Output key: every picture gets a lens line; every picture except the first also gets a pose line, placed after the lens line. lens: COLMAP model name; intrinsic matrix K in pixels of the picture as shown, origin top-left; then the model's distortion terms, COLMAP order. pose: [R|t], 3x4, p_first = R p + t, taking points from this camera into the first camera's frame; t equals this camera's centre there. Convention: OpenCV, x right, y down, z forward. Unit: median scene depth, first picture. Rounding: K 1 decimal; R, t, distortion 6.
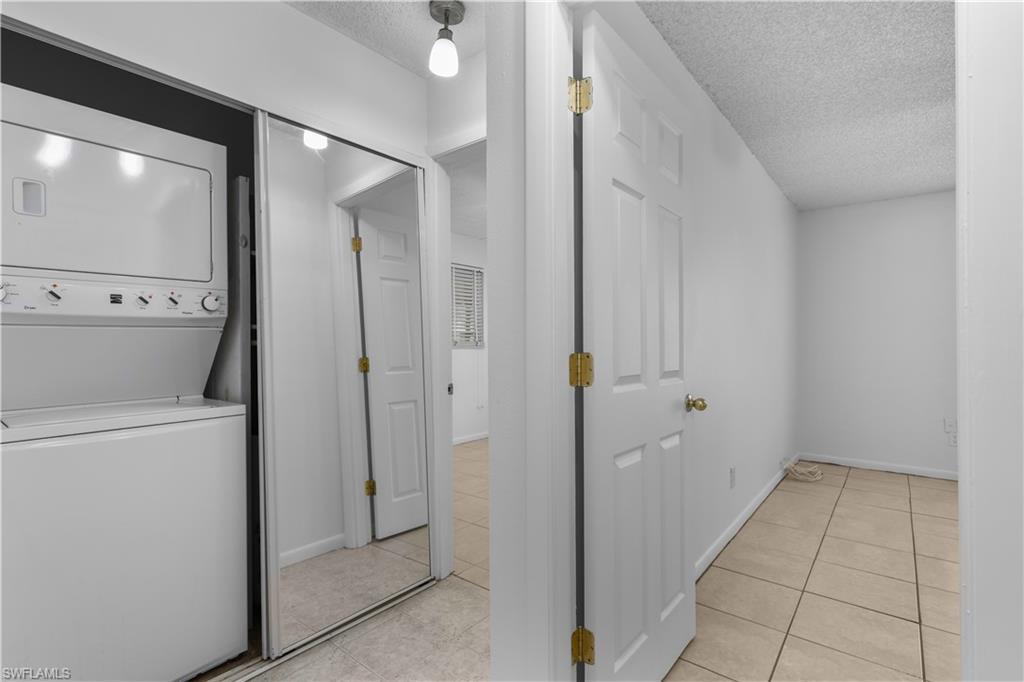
lens RADIAL K [[480.7, 0, 502.2], [0, 480.7, 343.0], [0, 0, 1]] dist [0.002703, -0.000291]
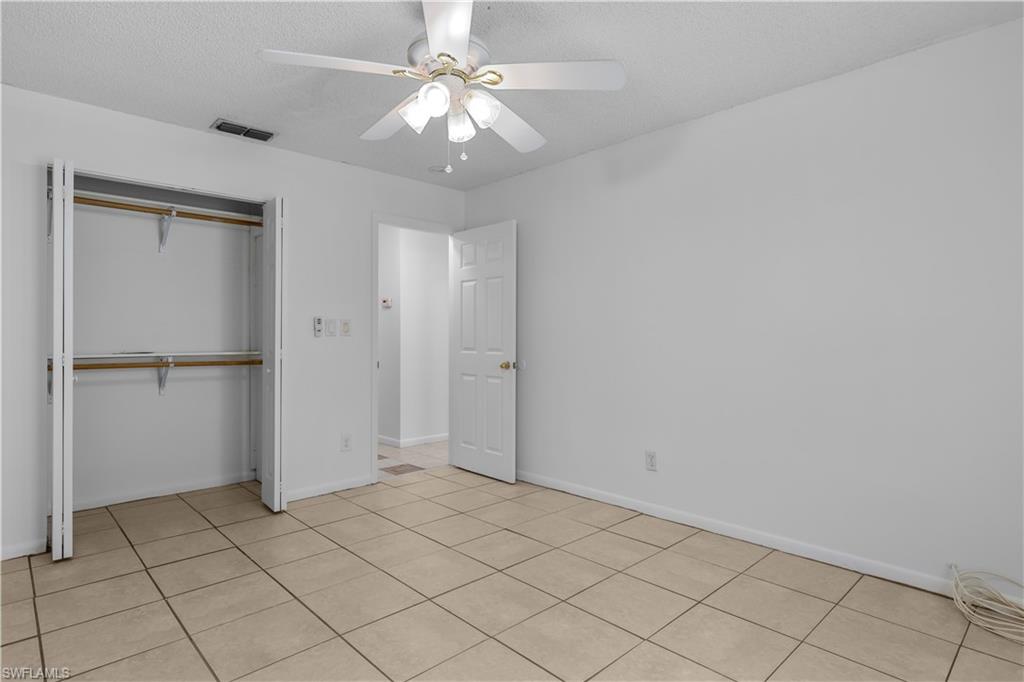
lens RADIAL K [[552.2, 0, 511.4], [0, 552.2, 334.6], [0, 0, 1]] dist [0.011966, -0.001569]
pose [[-0.136313, 0.002137, -0.990664, 3.286677], [0.003492, 0.999992, 0.001676, -0.012209], [0.990660, -0.003231, -0.136320, 1.619715]]
